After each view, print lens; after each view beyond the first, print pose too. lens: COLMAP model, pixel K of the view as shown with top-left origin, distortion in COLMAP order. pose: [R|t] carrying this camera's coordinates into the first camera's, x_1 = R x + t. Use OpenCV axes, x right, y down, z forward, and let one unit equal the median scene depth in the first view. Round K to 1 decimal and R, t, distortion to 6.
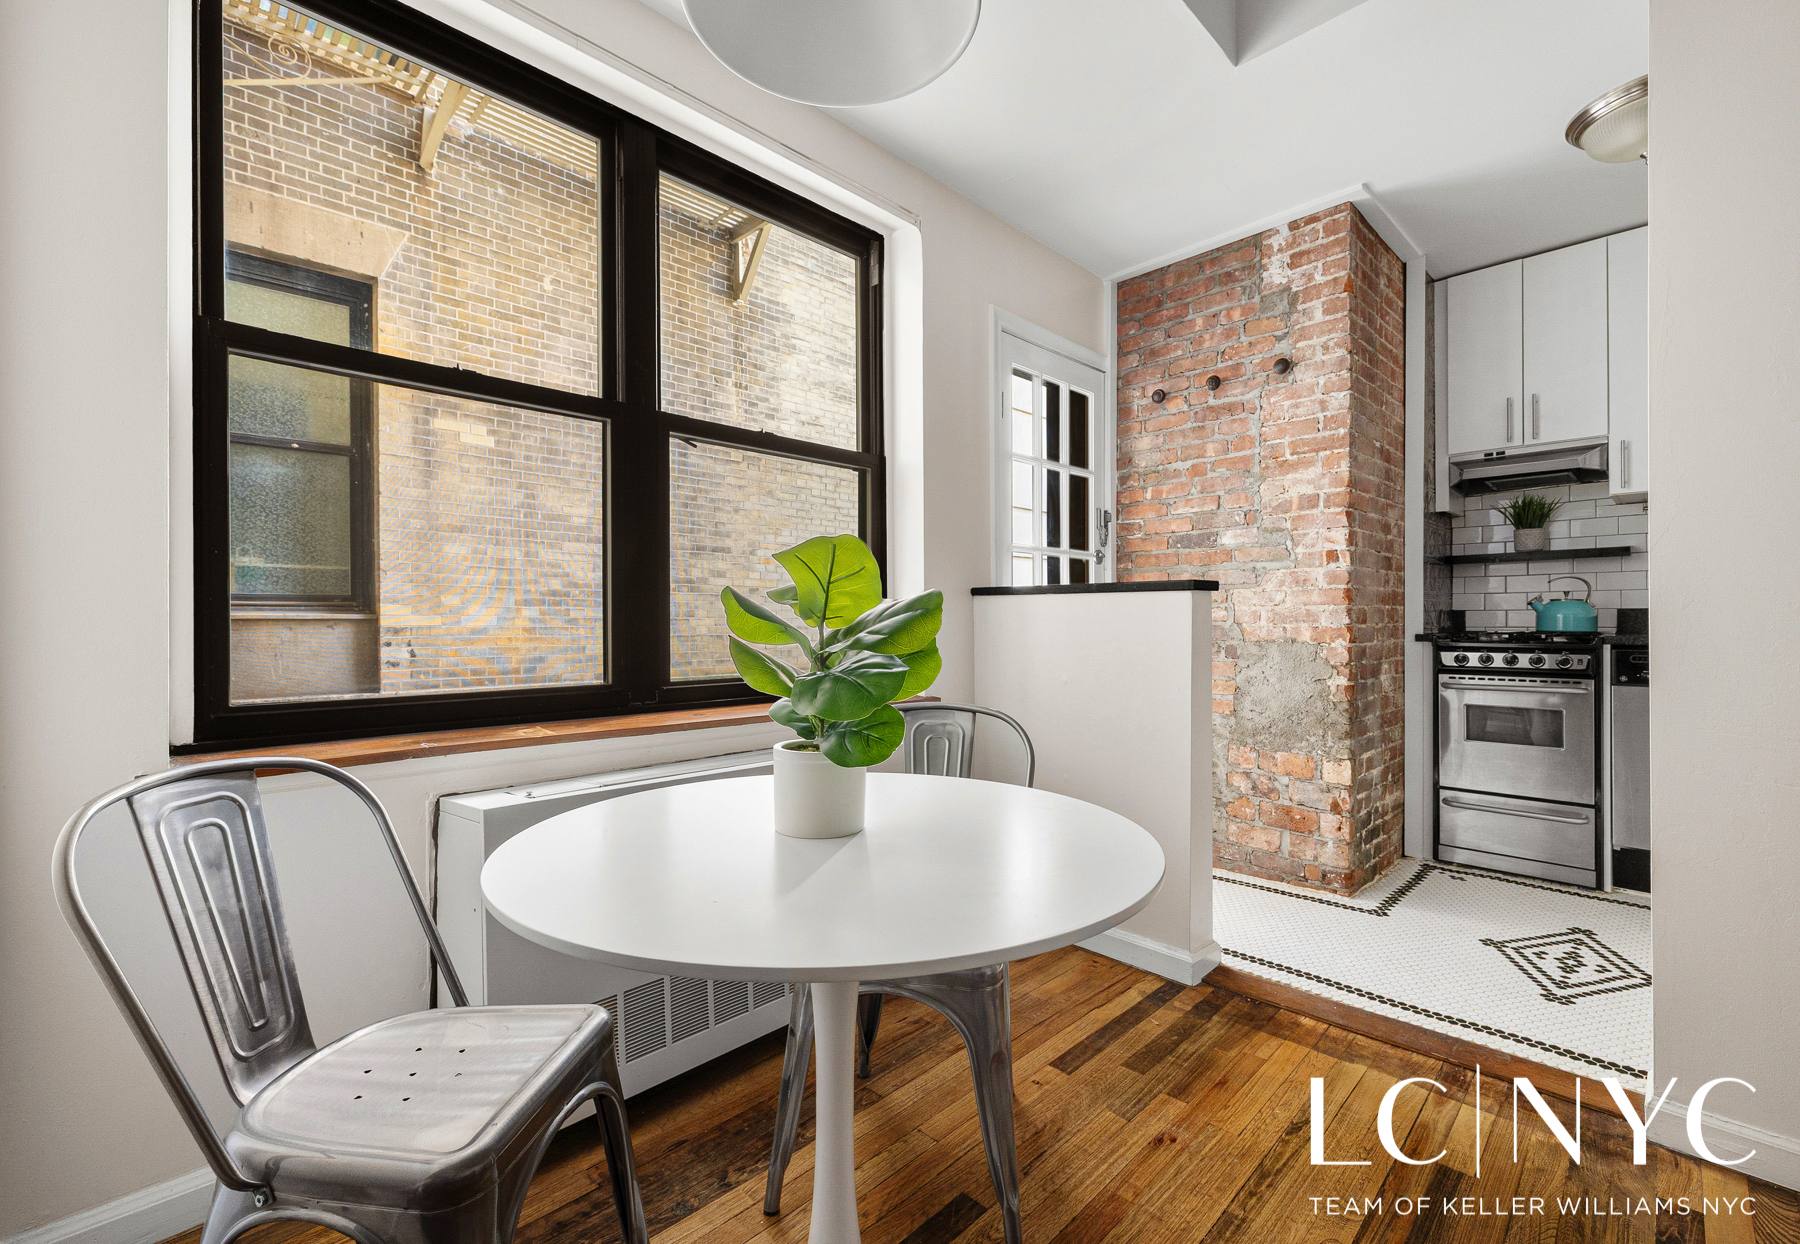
lens RADIAL K [[786.9, 0, 900.0], [0, 786.9, 622.0], [0, 0, 1]] dist [-0.000289, 0.000206]
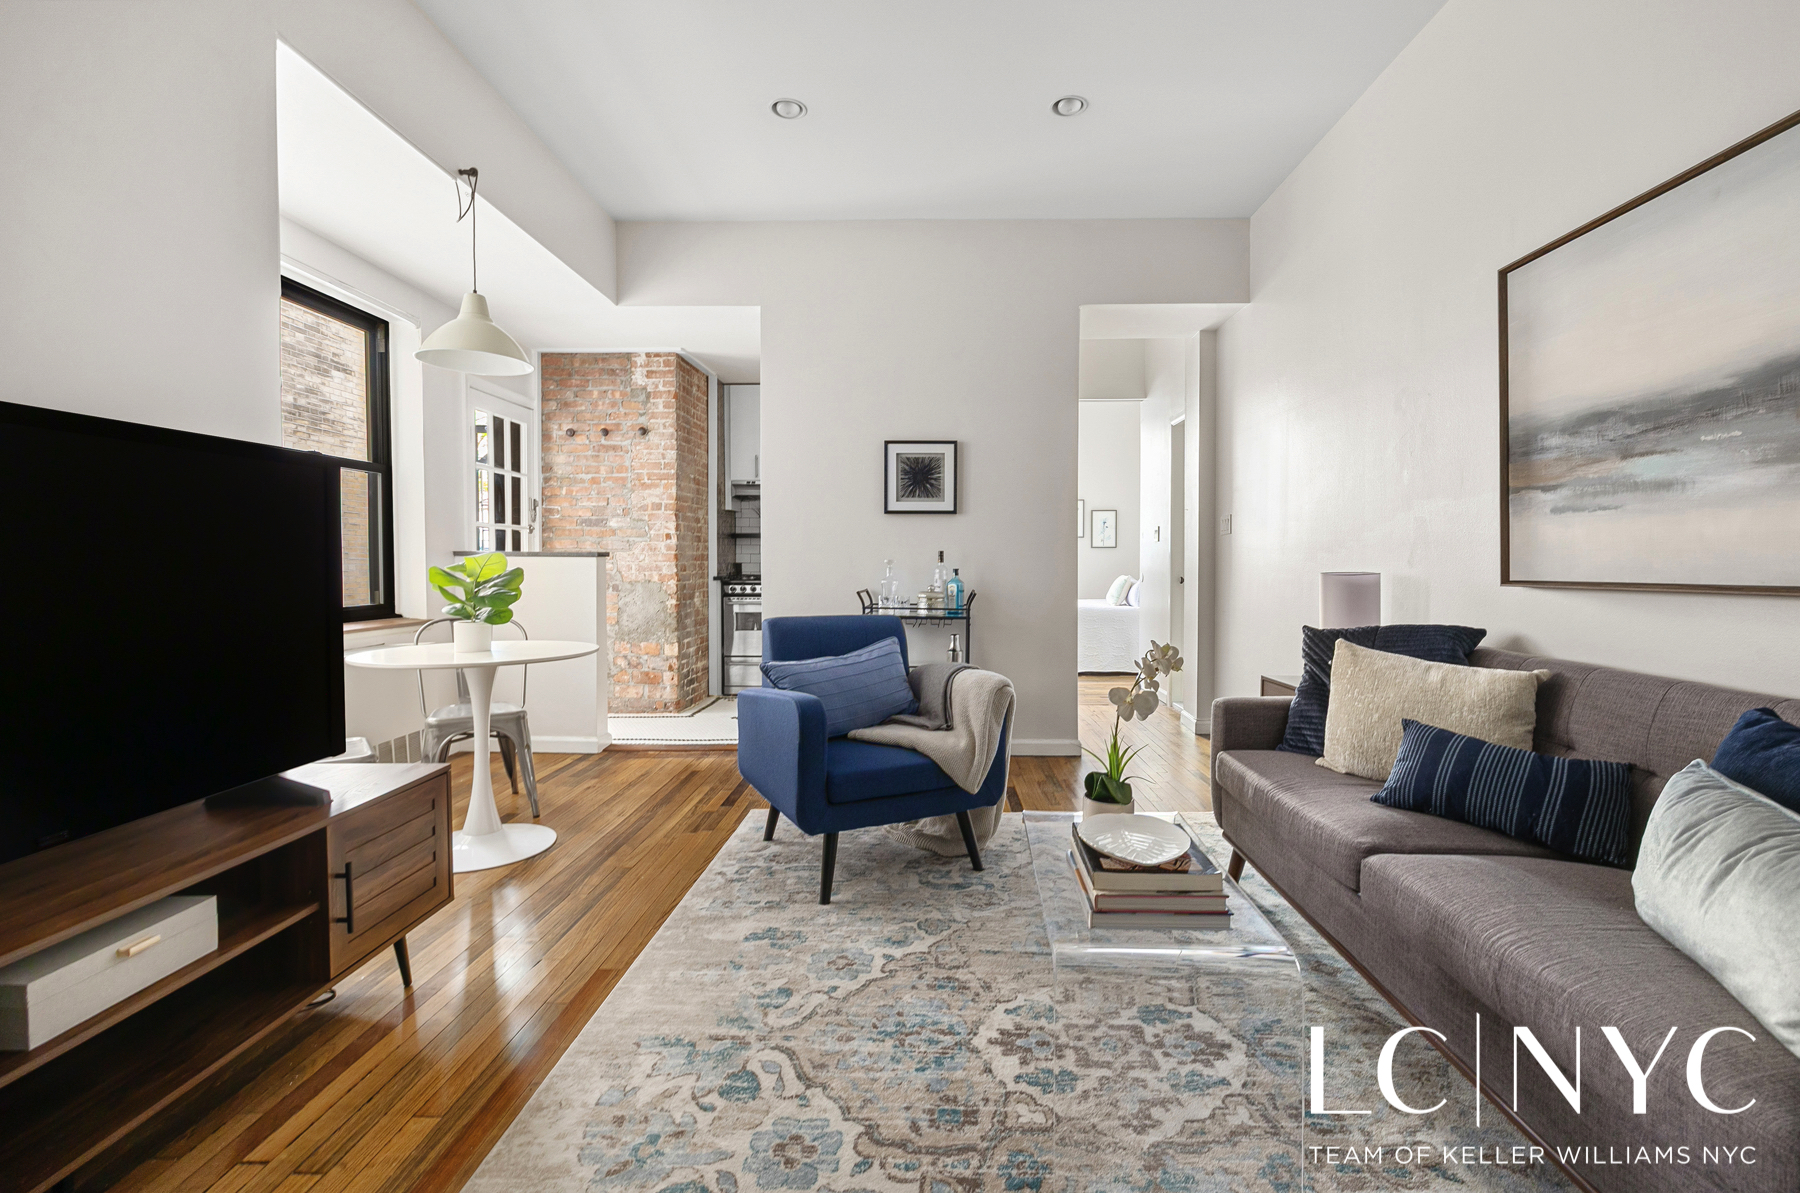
lens RADIAL K [[785.4, 0, 938.2], [0, 785.4, 578.8], [0, 0, 1]] dist [0.000600, 0.000248]
pose [[0.703756, -0.013665, 0.710310, -0.313713], [-0.001912, 0.999775, 0.021128, -0.020736], [-0.710439, -0.016227, 0.703572, -0.735883]]
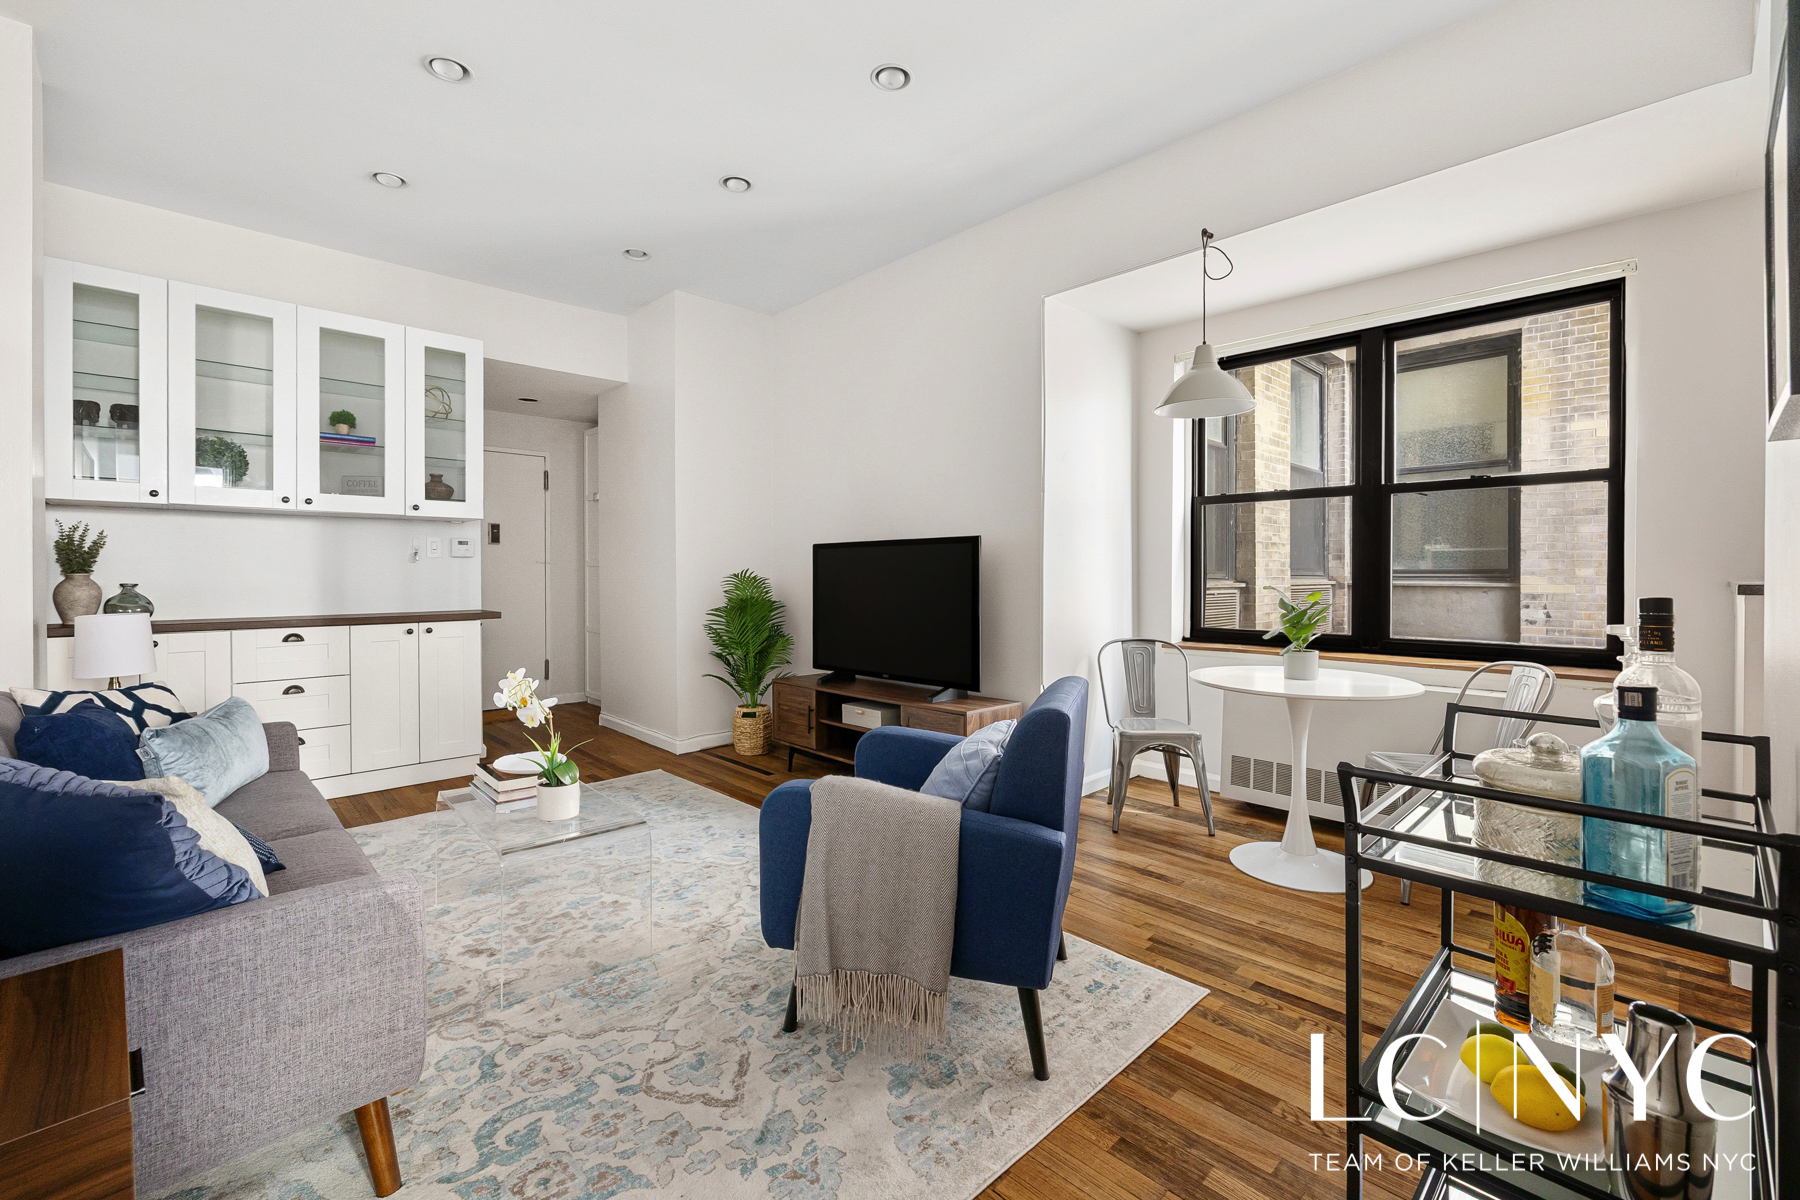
lens RADIAL K [[762.5, 0, 891.3], [0, 762.5, 571.1], [0, 0, 1]] dist [0.000467, 0.000057]
pose [[-0.019748, 0.002830, -0.999801, 0.980551], [-0.000055, 0.999996, 0.002831, -0.052732], [0.999805, 0.000111, -0.019748, -0.047633]]
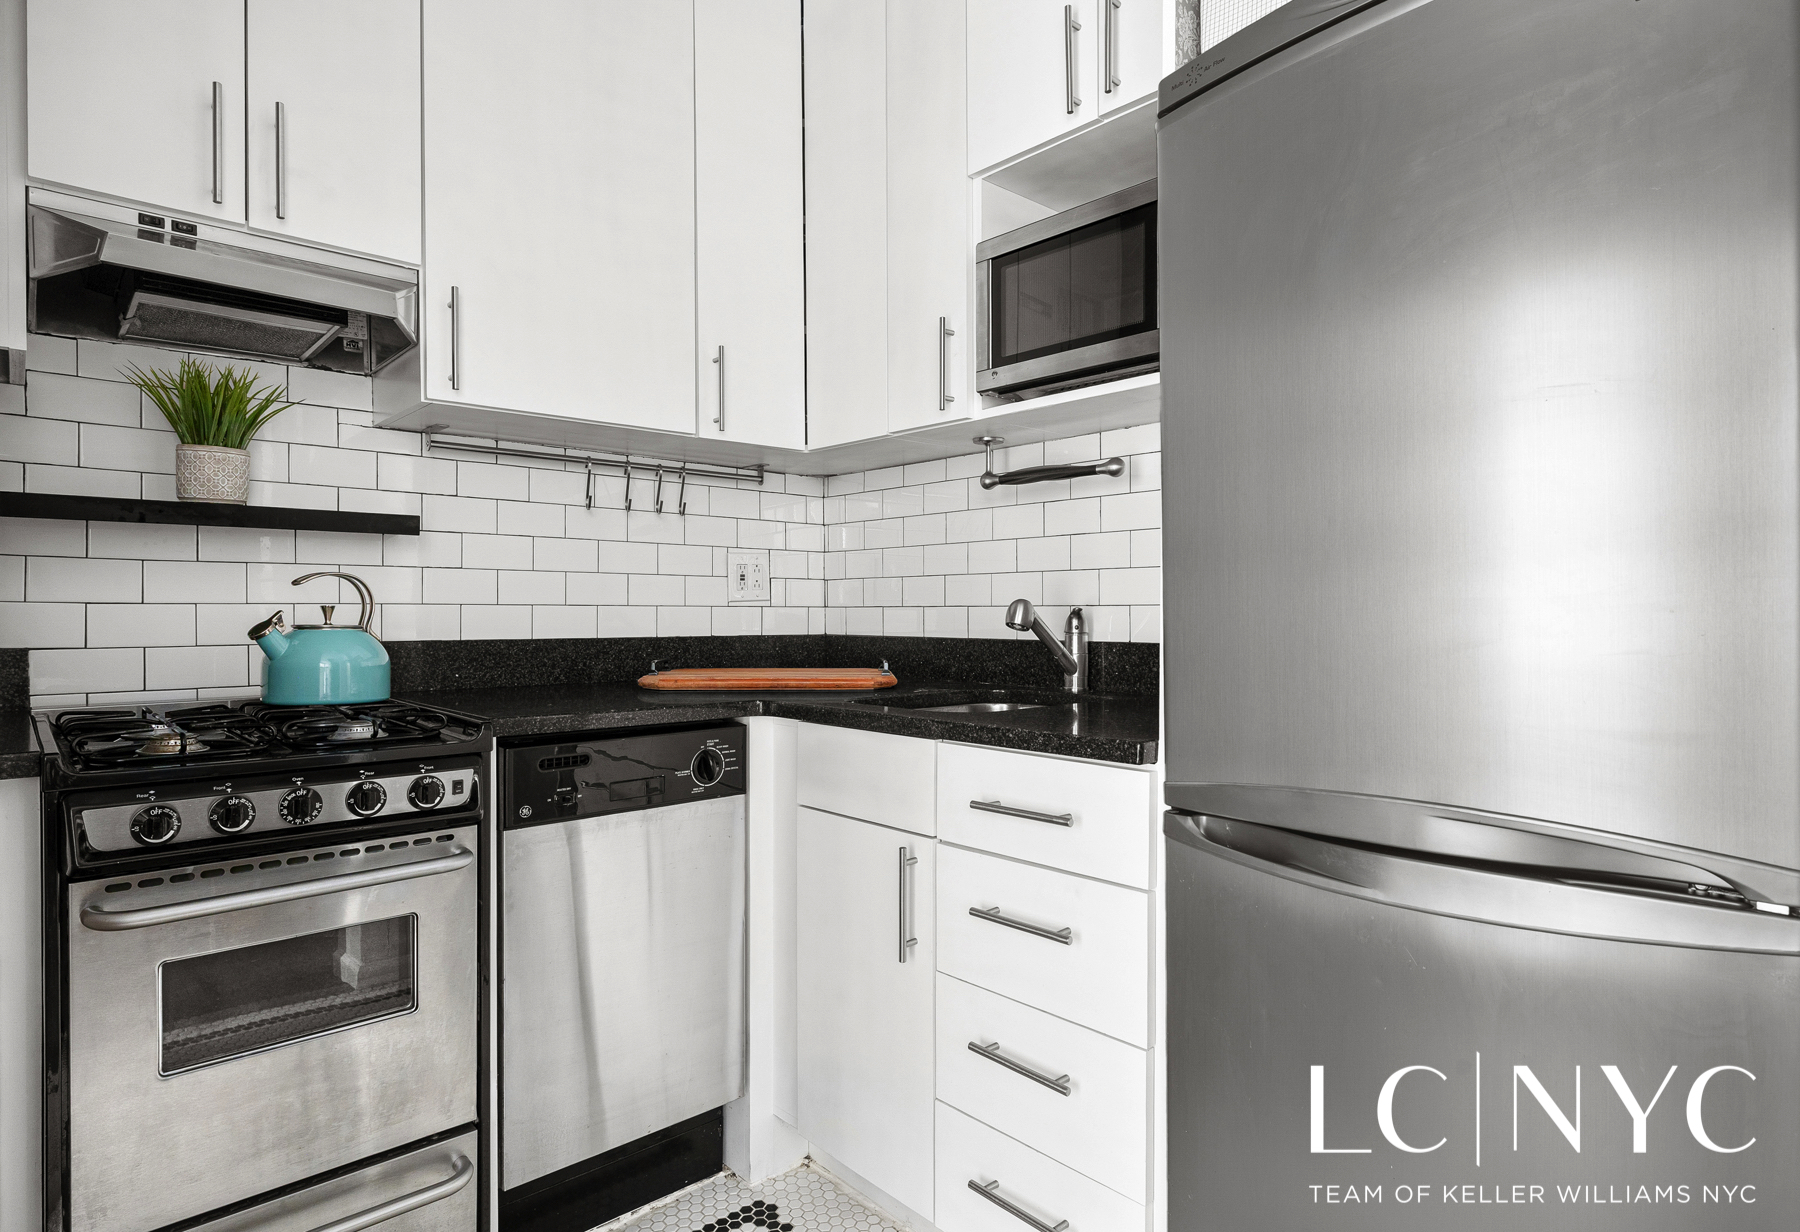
lens RADIAL K [[978.2, 0, 900.0], [0, 978.2, 616.0], [0, 0, 1]] dist [0.000518, 0.000334]
pose [[0.032731, -0.003234, 0.999459, 0.338174], [0.000843, 0.999994, 0.003208, -0.036122], [-0.999464, 0.000738, 0.032734, 0.695548]]
